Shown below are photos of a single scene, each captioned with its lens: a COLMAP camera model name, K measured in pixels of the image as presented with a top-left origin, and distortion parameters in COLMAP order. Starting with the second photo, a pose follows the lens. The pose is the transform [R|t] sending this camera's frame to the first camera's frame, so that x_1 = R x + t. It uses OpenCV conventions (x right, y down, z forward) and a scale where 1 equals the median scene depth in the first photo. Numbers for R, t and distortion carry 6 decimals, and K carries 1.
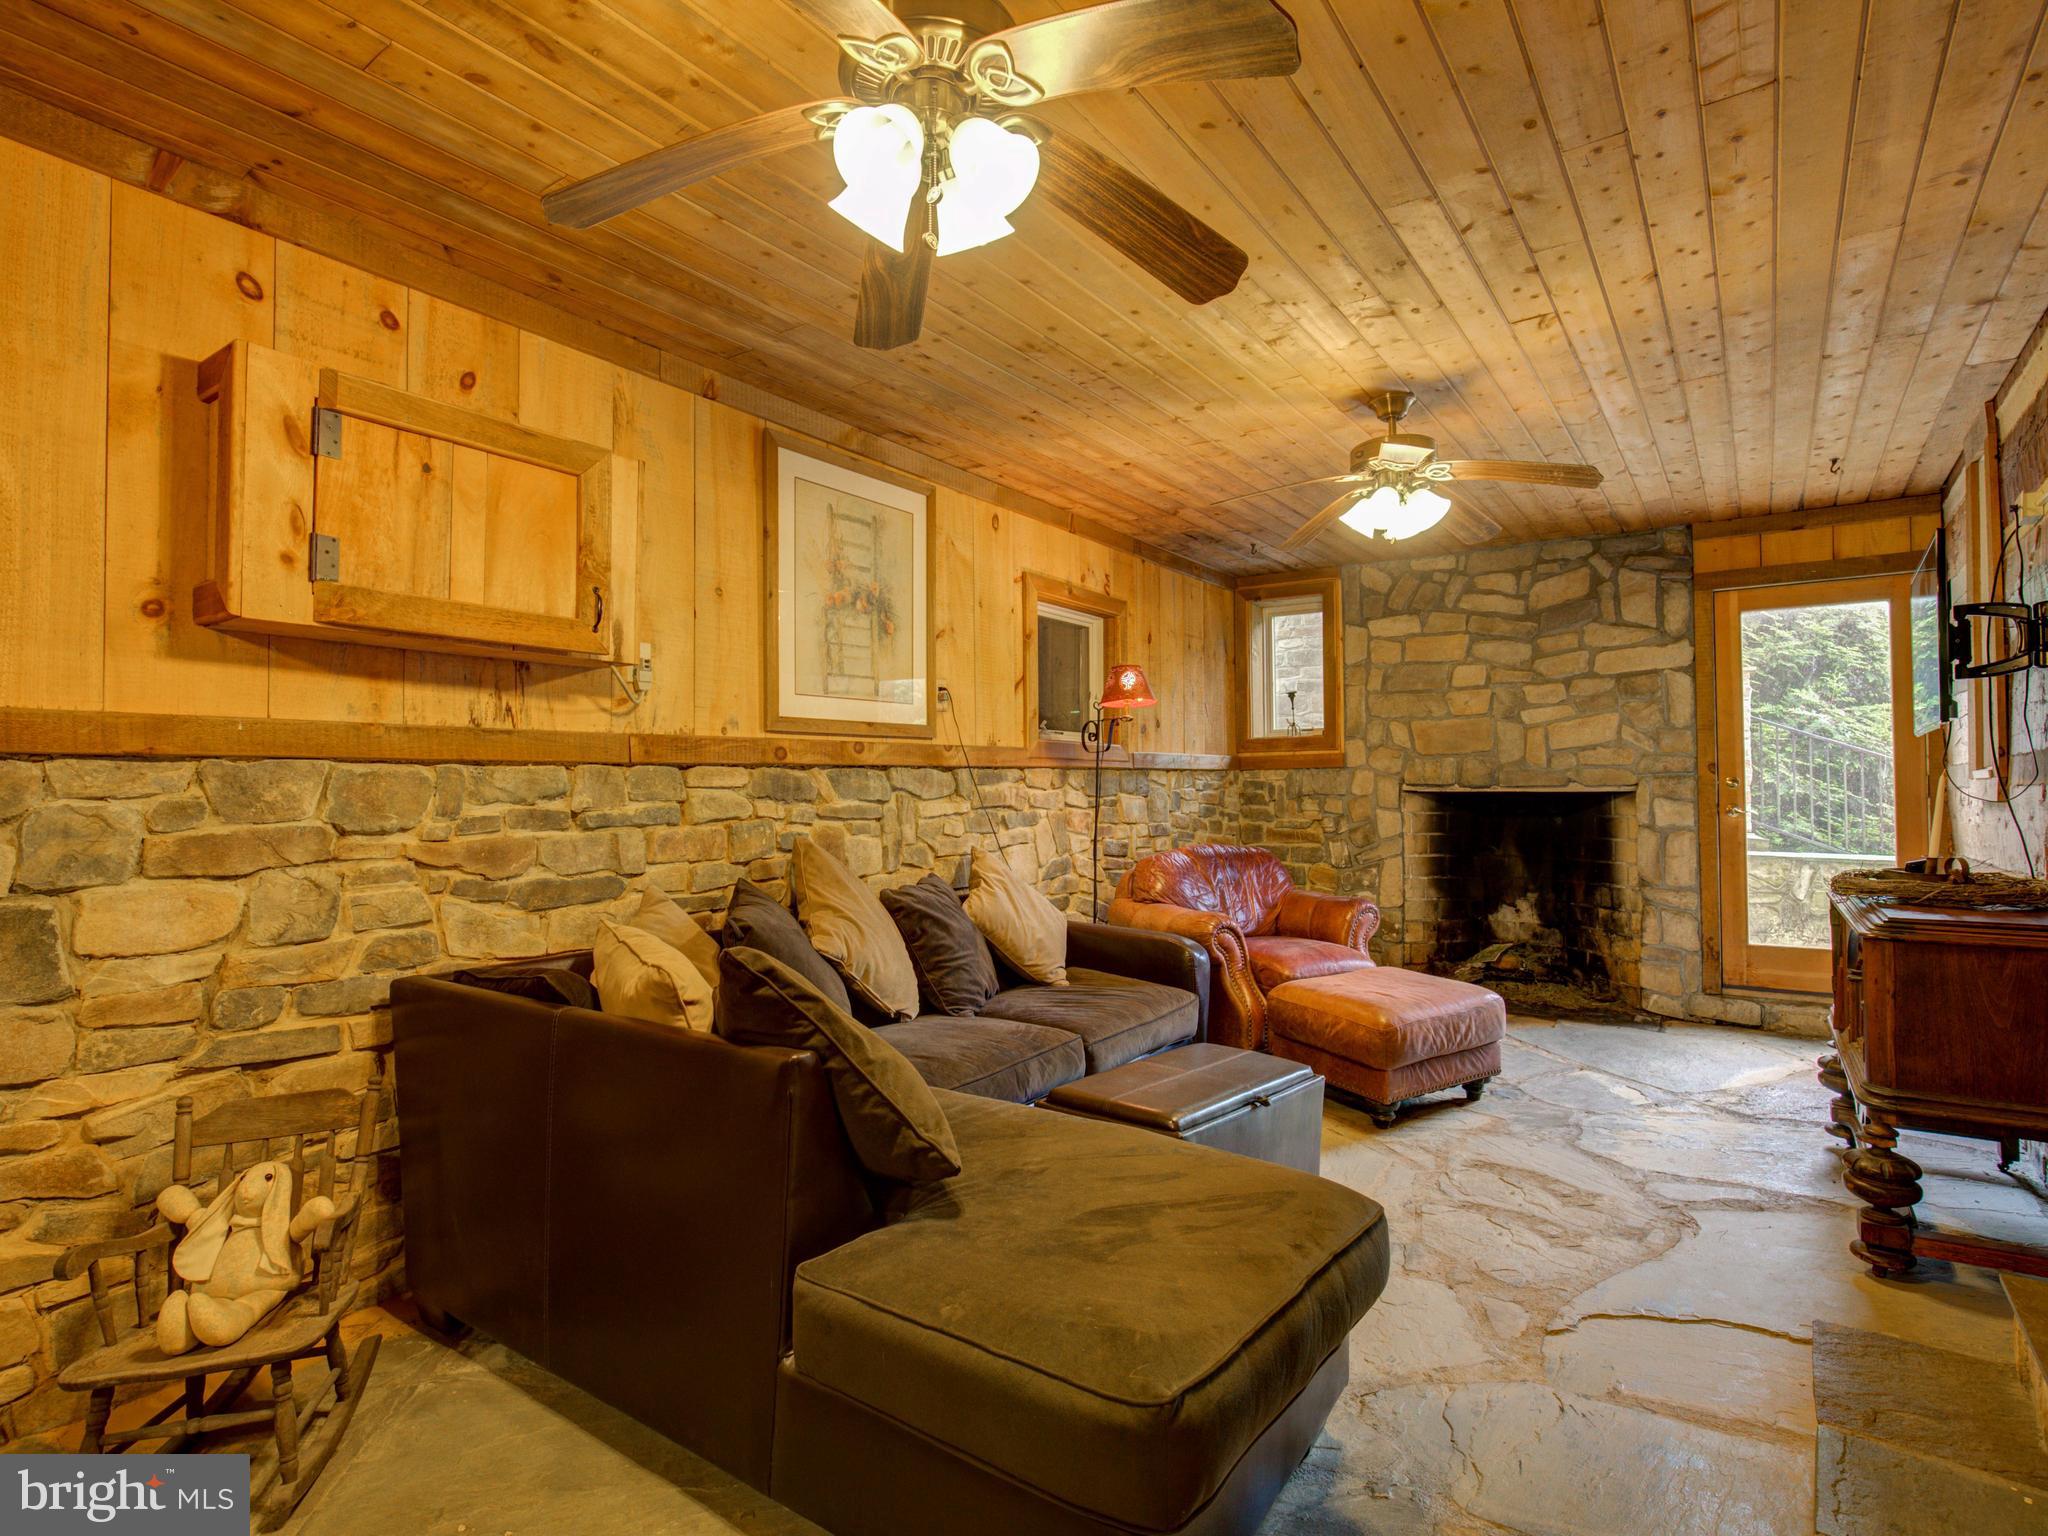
lens RADIAL K [[1044.5, 0, 1018.8], [0, 1044.5, 769.3], [0, 0, 1]] dist [-0.000425, 0.000193]
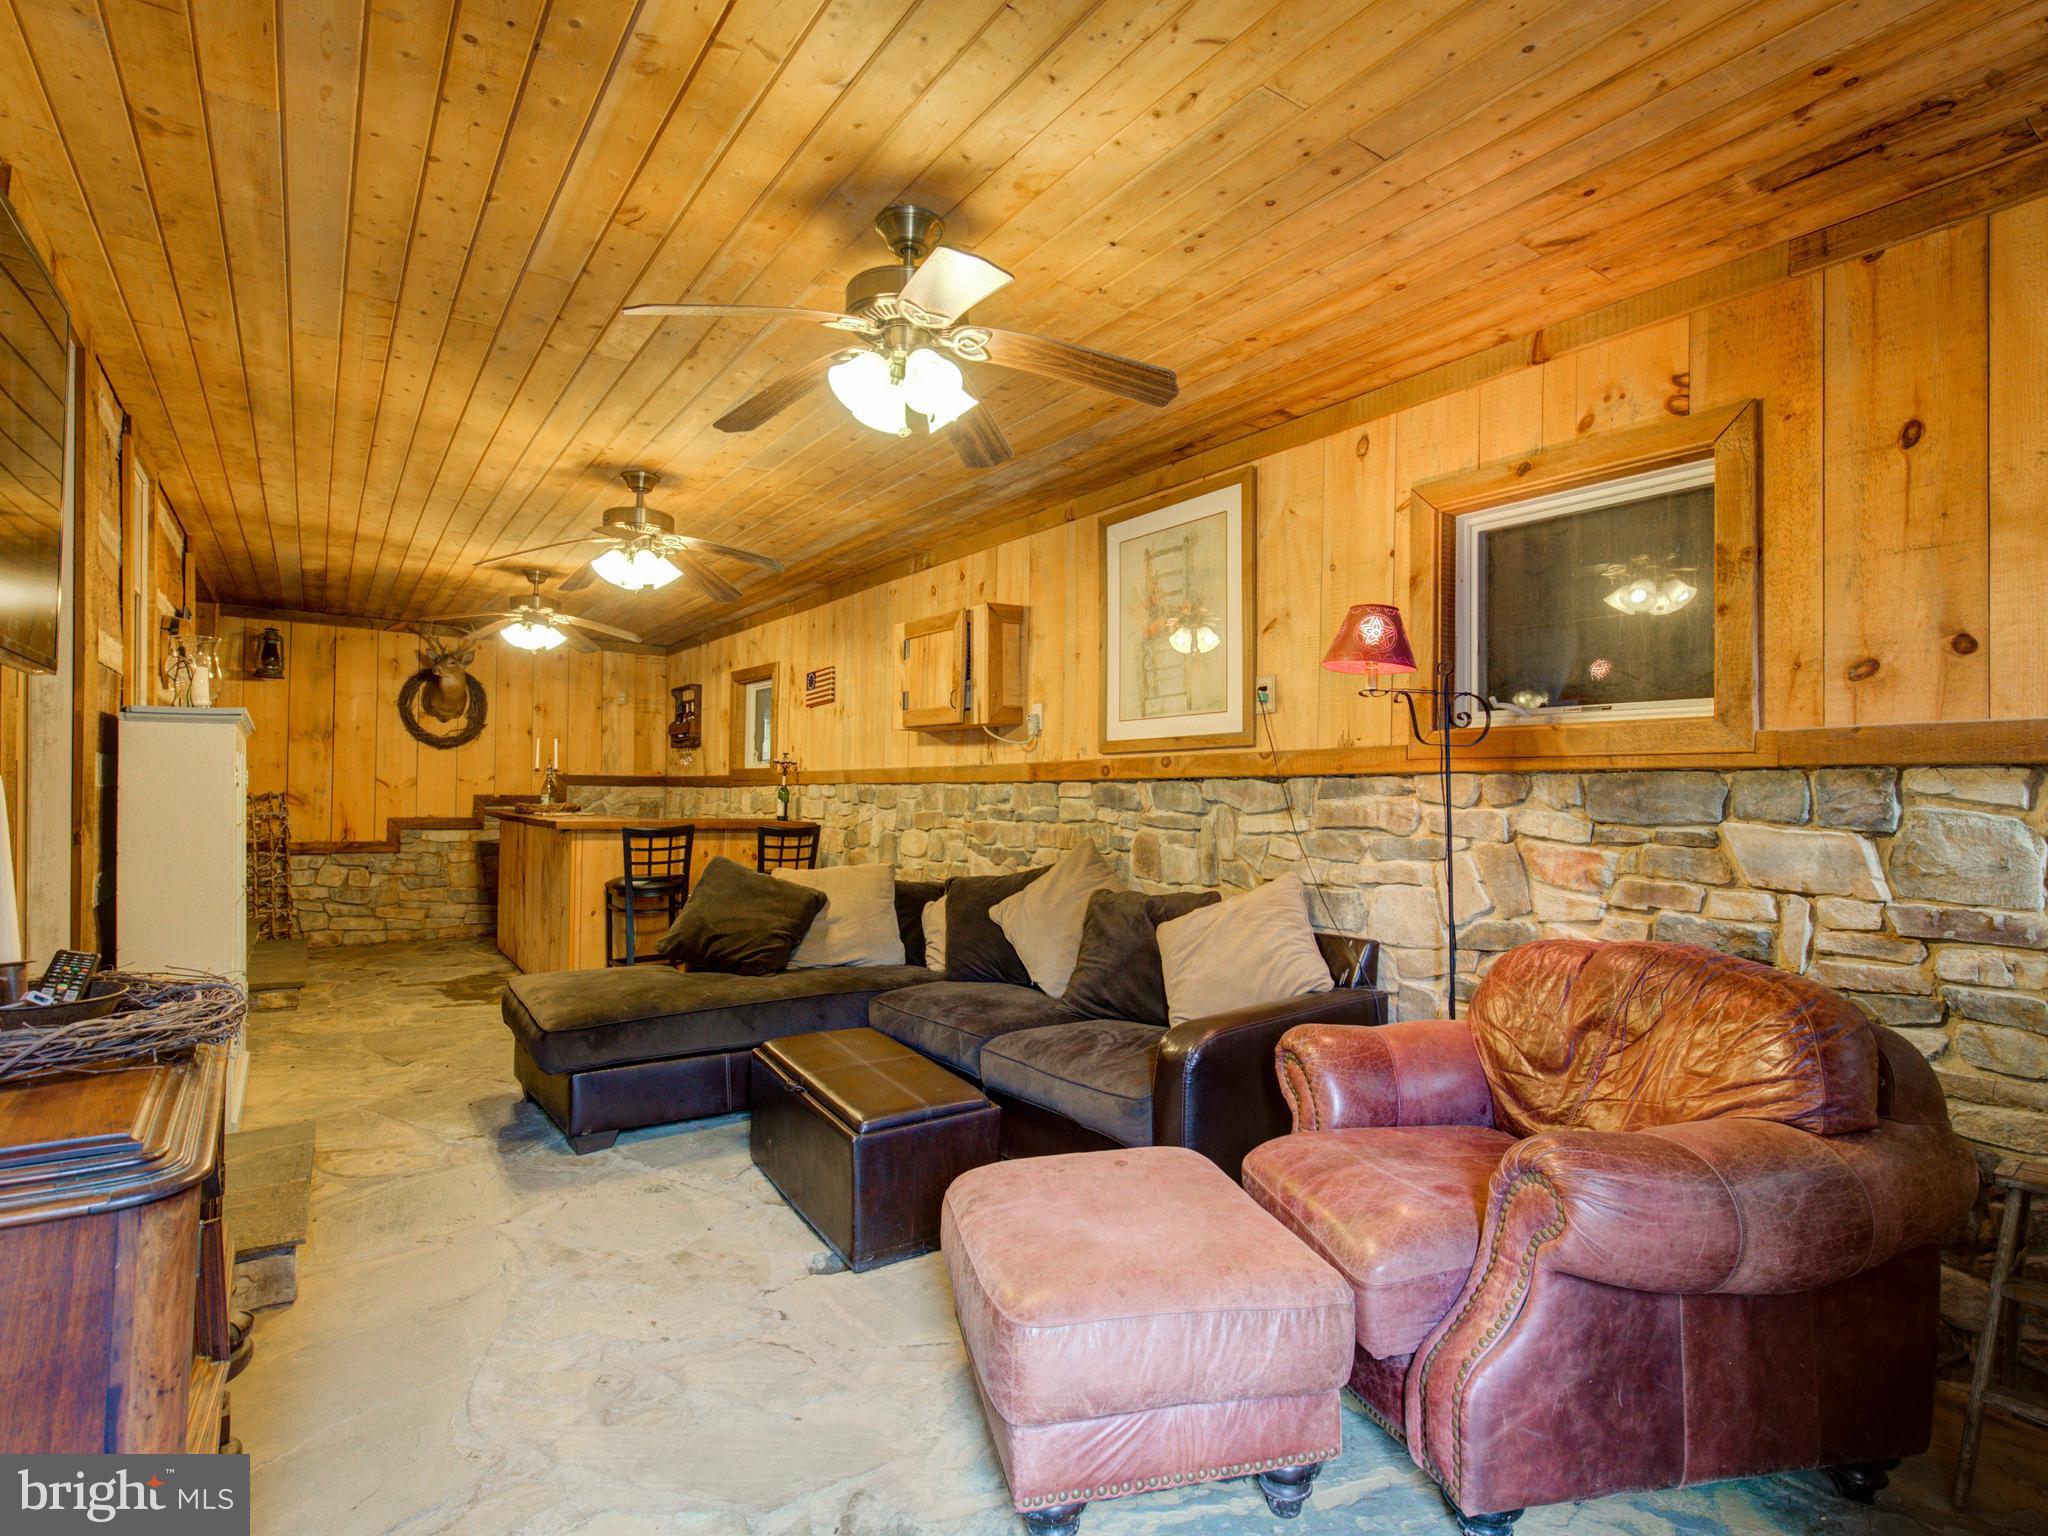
lens RADIAL K [[1044.5, 0, 1019.6], [0, 1044.5, 772.9], [0, 0, 1]] dist [-0.000425, 0.000193]
pose [[-0.337842, -0.017140, -0.941047, 0.905500], [0.008850, 0.999732, -0.021386, 0.012211], [0.941161, -0.015553, -0.337600, 1.215792]]
